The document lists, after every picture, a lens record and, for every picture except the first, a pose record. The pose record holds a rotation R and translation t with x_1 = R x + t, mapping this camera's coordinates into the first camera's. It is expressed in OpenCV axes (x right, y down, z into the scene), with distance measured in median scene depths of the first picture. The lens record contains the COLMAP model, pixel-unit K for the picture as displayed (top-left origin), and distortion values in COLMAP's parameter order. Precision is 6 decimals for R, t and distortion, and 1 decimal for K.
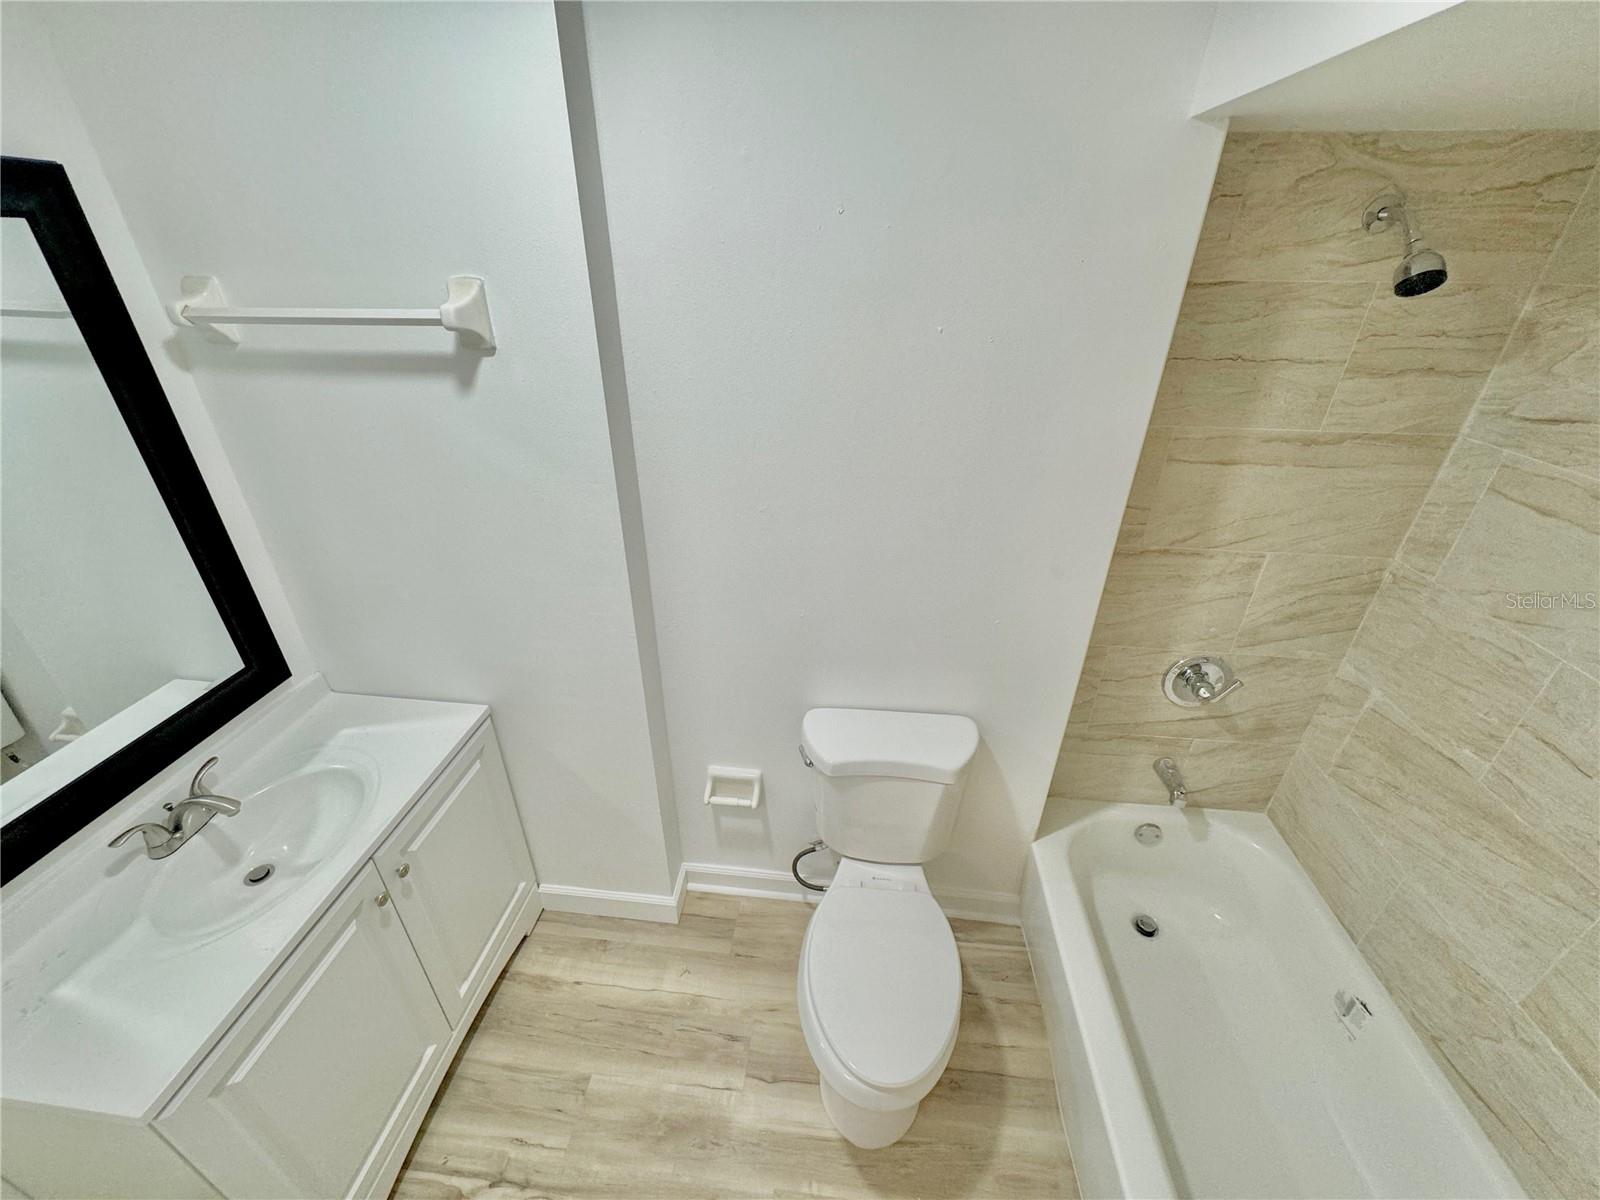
lens RADIAL K [[638.3, 0, 796.5], [0, 638.3, 601.7], [0, 0, 1]] dist [-0.001419, 0.000221]
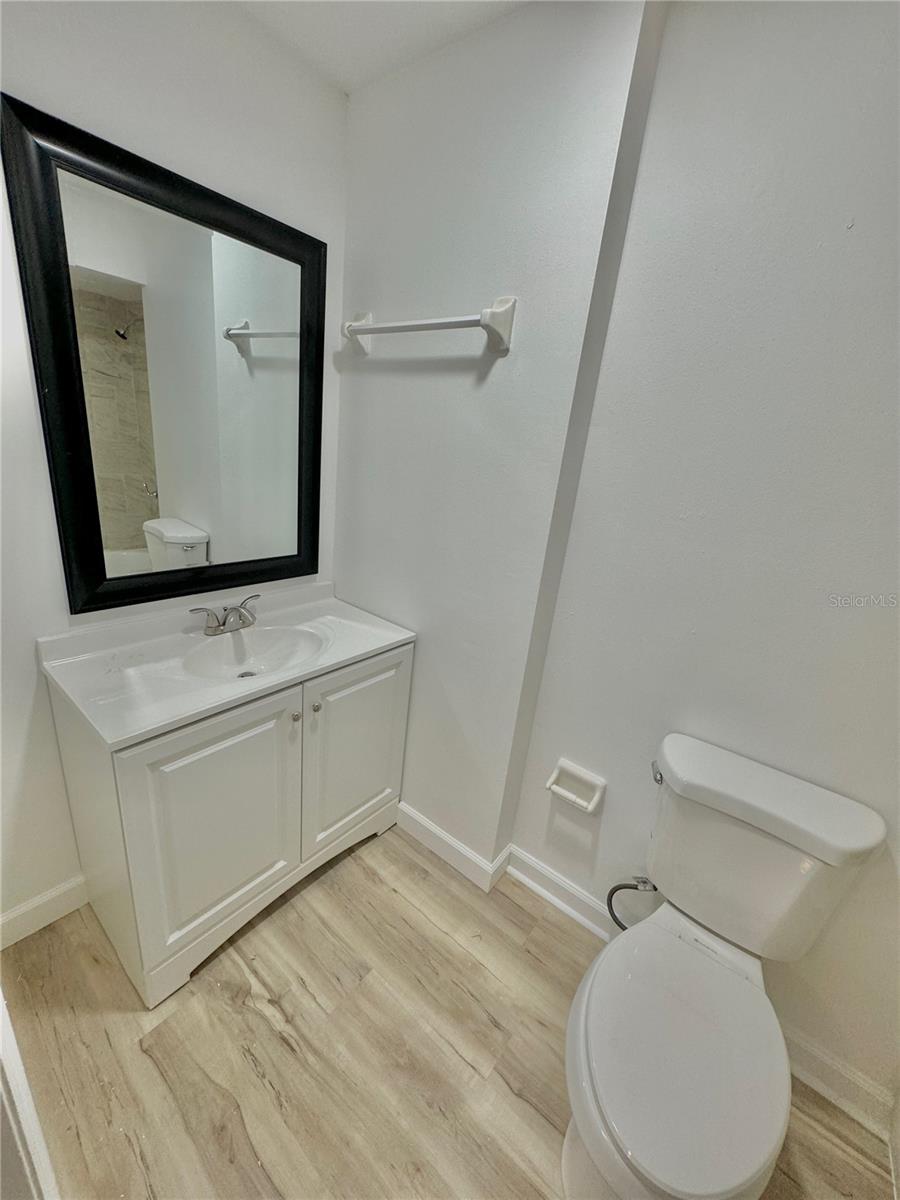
lens RADIAL K [[478.8, 0, 451.3], [0, 478.8, 601.9], [0, 0, 1]] dist [-0.001419, 0.000221]
pose [[0.841445, 0.249843, -0.479112, 0.036749], [-0.347187, 0.929416, -0.125086, 0.206570], [0.414042, 0.271595, 0.868795, 0.158466]]
